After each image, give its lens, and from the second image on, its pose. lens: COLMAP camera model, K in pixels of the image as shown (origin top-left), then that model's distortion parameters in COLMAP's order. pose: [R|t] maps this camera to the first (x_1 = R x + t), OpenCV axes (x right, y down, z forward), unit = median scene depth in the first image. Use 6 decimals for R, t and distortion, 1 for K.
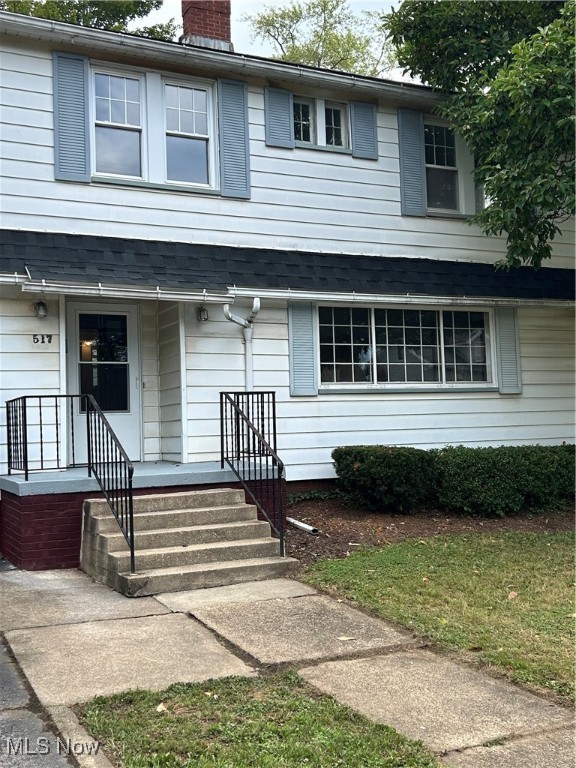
lens RADIAL K [[854.9, 0, 288.0], [0, 854.9, 384.0], [0, 0, 1]] dist [0.159480, -0.428396]
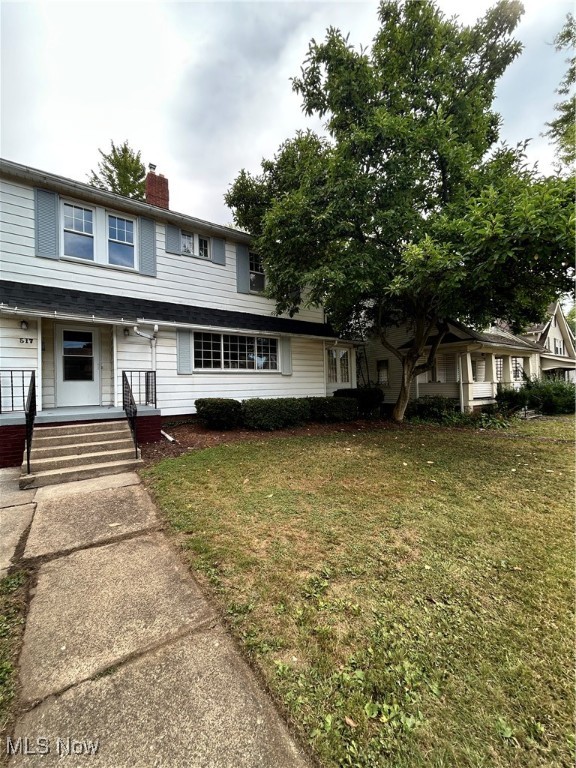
lens RADIAL K [[309.0, 0, 288.8], [0, 309.0, 387.8], [0, 0, 1]] dist [0.000480, 0.000087]
pose [[0.986584, 0.007778, 0.163067, 0.152787], [-0.015481, 0.998821, 0.046021, 0.008980], [-0.162517, -0.047928, 0.985541, 0.221288]]
